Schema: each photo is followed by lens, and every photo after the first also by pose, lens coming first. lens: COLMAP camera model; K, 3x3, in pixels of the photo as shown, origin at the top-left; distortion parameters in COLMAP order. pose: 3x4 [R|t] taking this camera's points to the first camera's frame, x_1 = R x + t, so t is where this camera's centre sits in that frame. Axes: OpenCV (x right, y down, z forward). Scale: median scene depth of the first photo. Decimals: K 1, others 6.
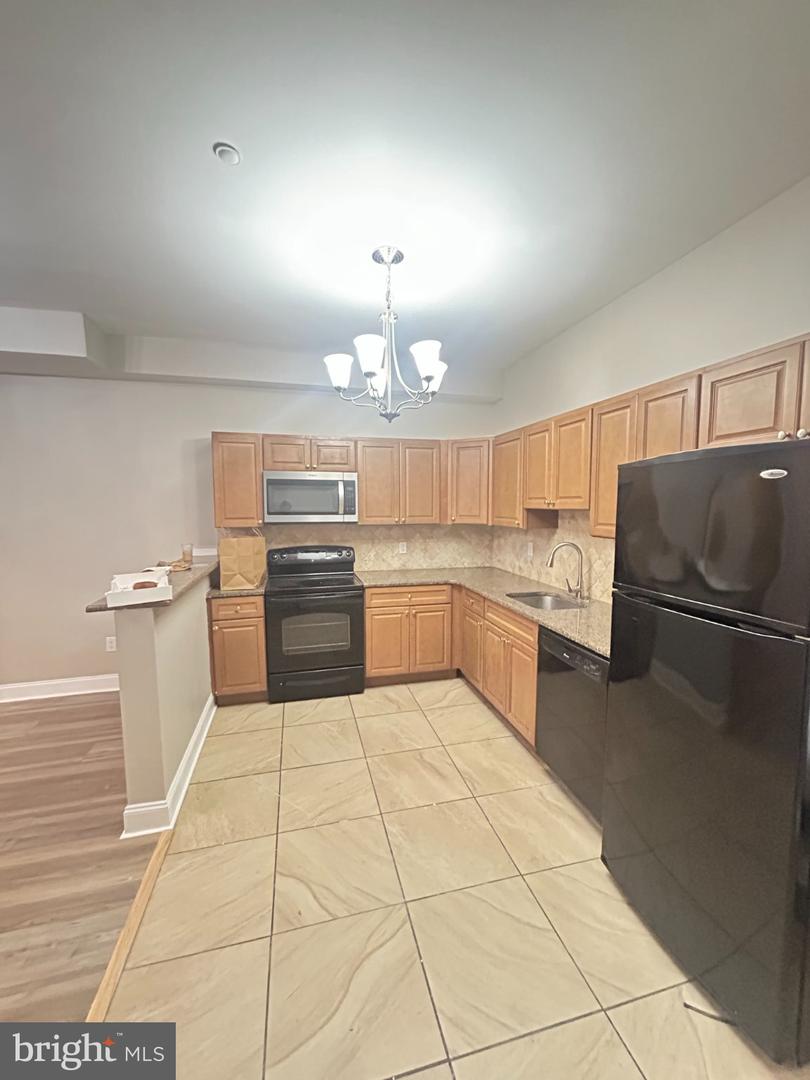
lens RADIAL K [[439.2, 0, 410.8], [0, 439.2, 532.6], [0, 0, 1]] dist [0.000941, -0.000075]
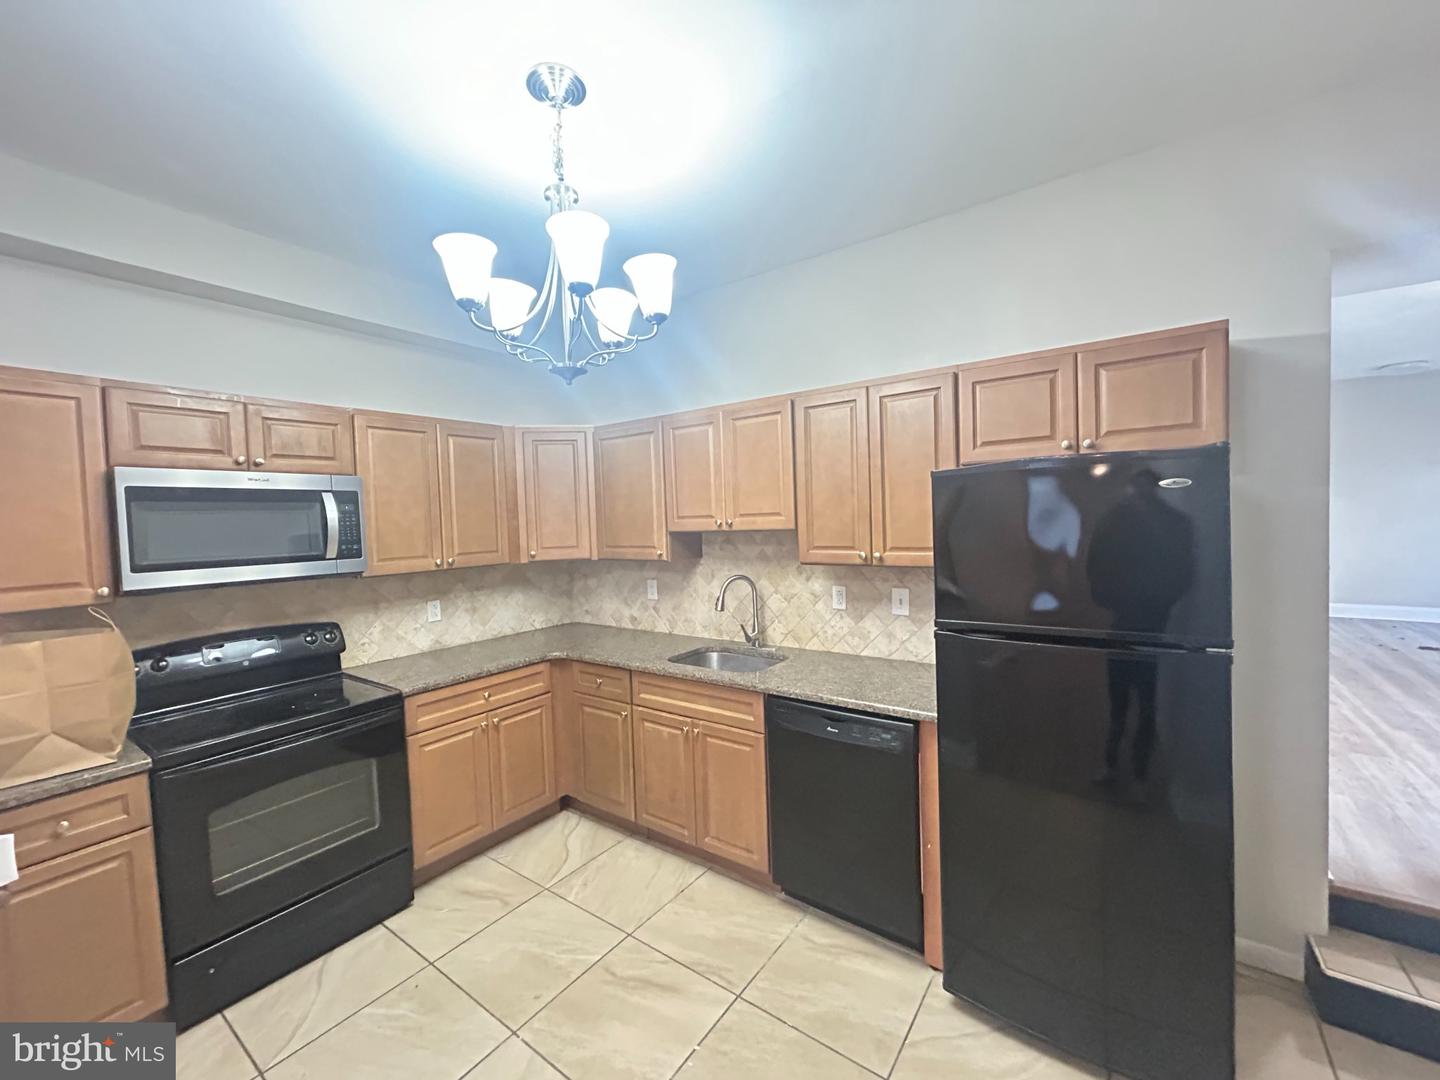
lens RADIAL K [[581.2, 0, 721.8], [0, 581.2, 531.2], [0, 0, 1]] dist [0.000310, -0.000137]
pose [[0.769883, -0.039708, 0.636948, -0.244492], [0.074883, 0.996789, -0.028371, -0.022217], [-0.633776, 0.069539, 0.770384, 0.219379]]
